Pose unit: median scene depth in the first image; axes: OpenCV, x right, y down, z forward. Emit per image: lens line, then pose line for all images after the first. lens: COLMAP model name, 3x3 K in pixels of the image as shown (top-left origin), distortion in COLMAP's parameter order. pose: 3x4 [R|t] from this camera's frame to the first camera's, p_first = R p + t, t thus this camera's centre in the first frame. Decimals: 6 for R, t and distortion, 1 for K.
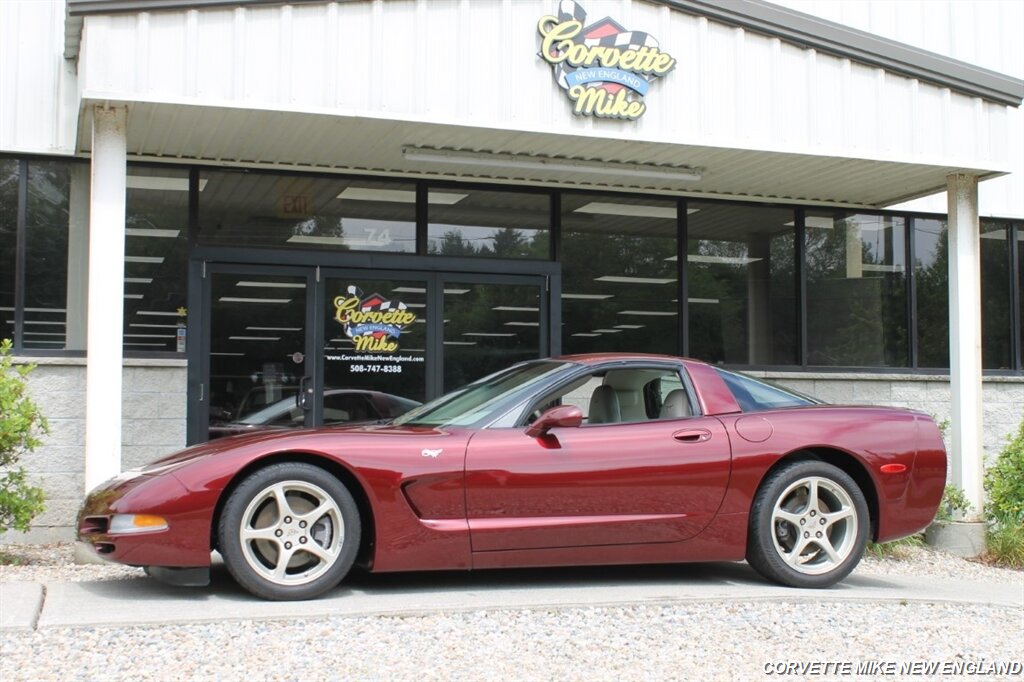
lens RADIAL K [[1334.8, 0, 512.0], [0, 1334.8, 341.0], [0, 0, 1]] dist [-0.078988, 0.155231]
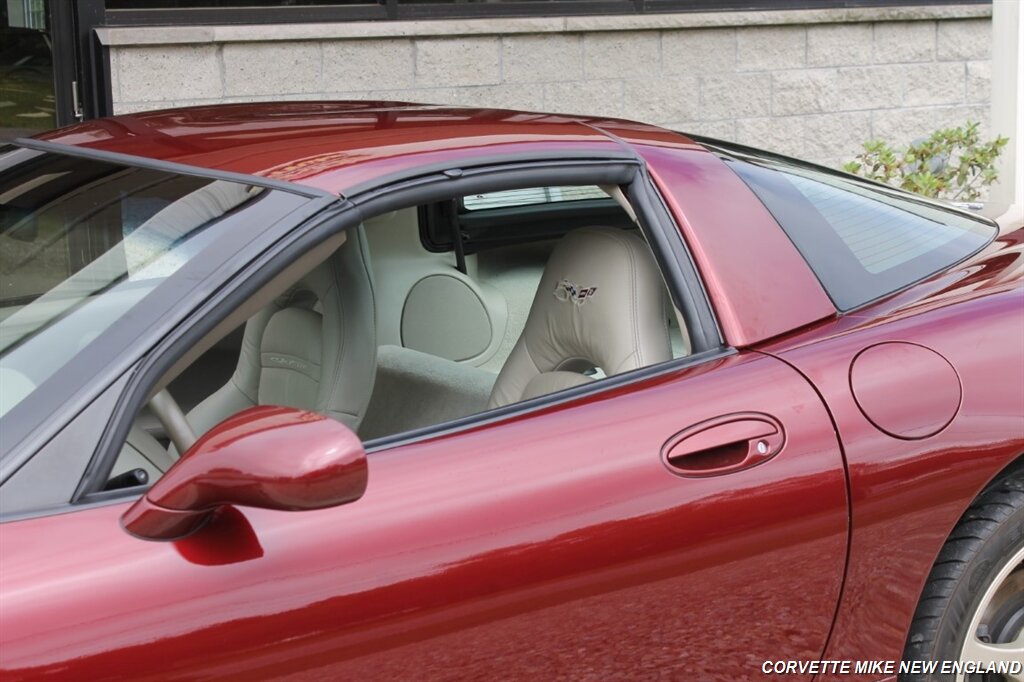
lens RADIAL K [[1990.5, 0, 512.0], [0, 1990.5, 341.0], [0, 0, 1]] dist [0.000044, 0.211075]
pose [[0.963904, -0.070536, 0.256738, -0.008478], [0.009858, 0.973063, 0.230328, -0.031092], [-0.266068, -0.219483, 0.938635, 0.419251]]
